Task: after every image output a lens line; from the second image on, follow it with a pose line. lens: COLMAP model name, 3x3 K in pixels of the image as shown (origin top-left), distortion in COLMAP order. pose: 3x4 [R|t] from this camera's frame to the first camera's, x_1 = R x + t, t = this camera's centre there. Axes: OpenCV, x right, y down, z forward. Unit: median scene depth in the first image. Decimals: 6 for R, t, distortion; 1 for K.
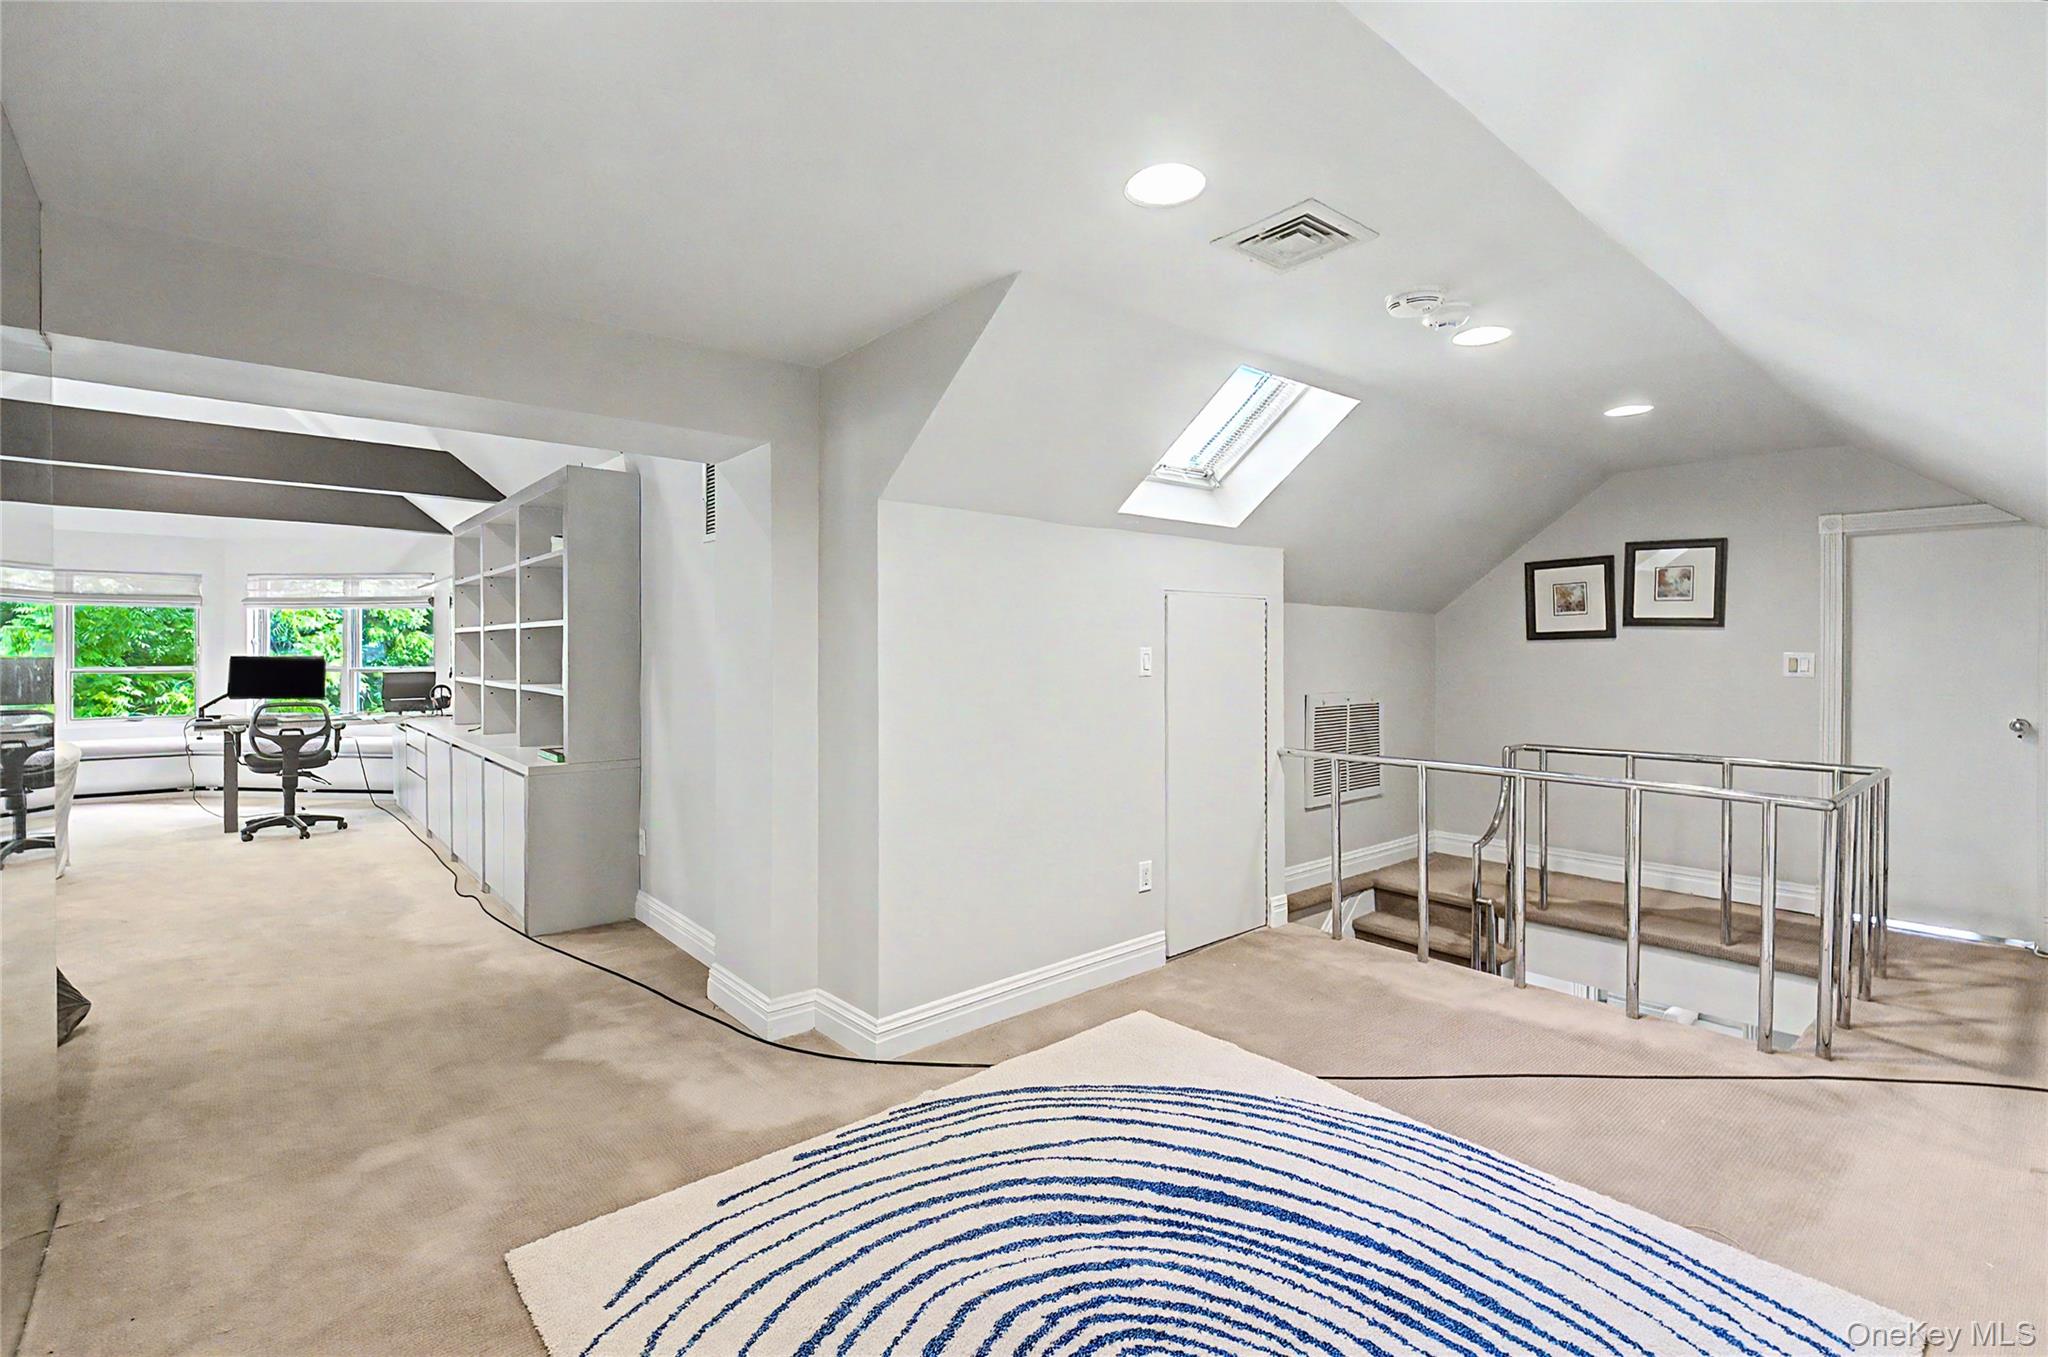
lens RADIAL K [[874.5, 0, 1018.8], [0, 874.5, 656.5], [0, 0, 1]] dist [-0.016025, -0.000558]
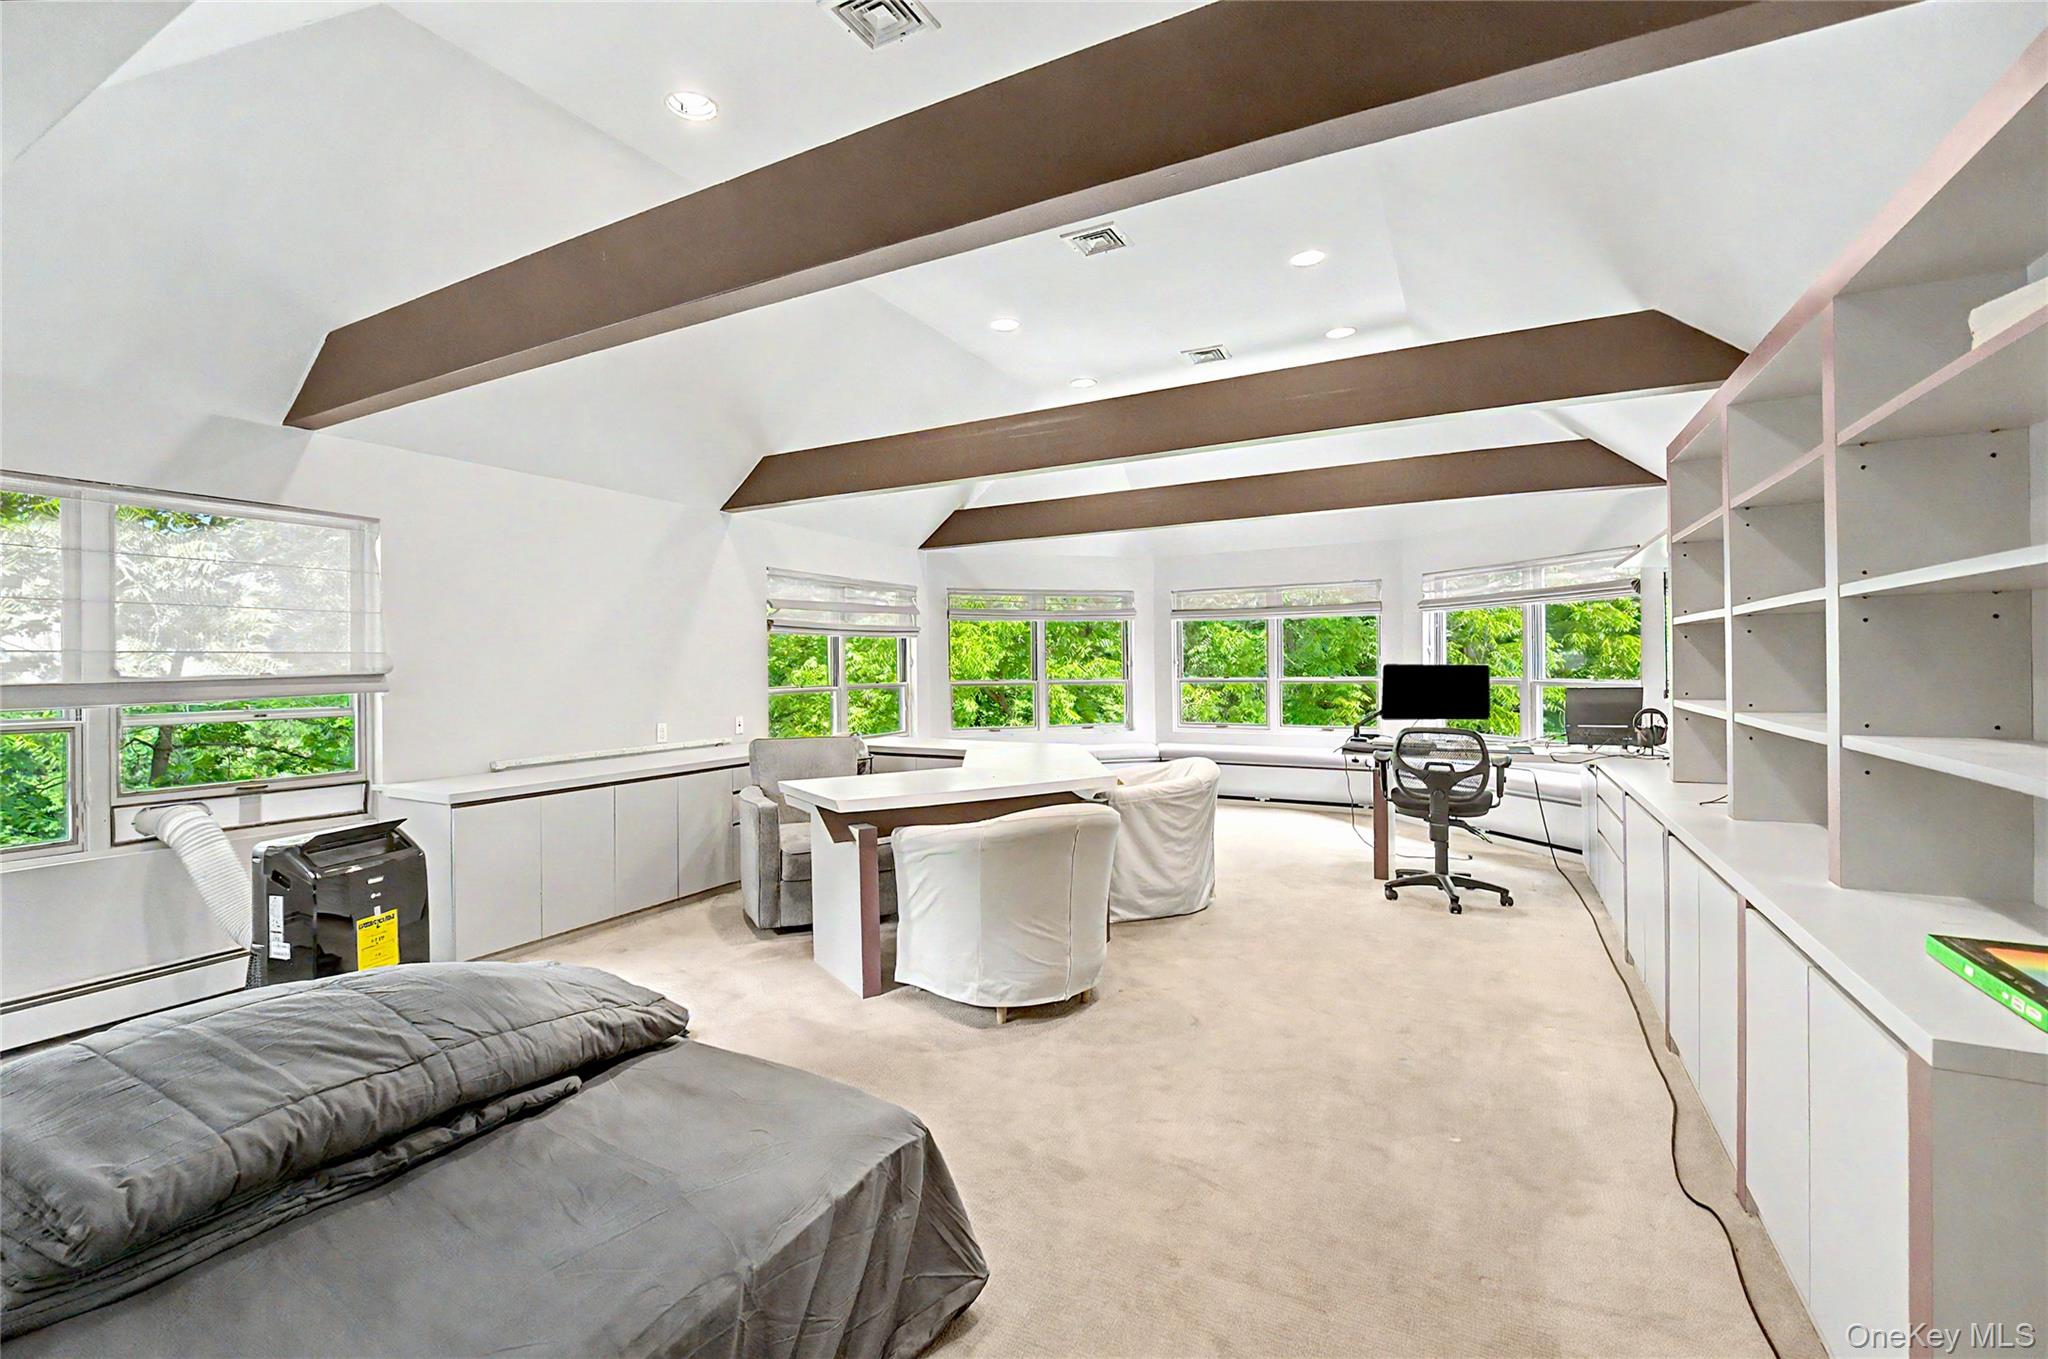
lens RADIAL K [[853.7, 0, 1022.0], [0, 853.7, 657.3], [0, 0, 1]] dist [0.009587, -0.000155]
pose [[0.336933, -0.009475, -0.941481, -0.231346], [0.001179, 0.999953, -0.009641, -0.000678], [0.941528, 0.002138, 0.336928, 0.359791]]
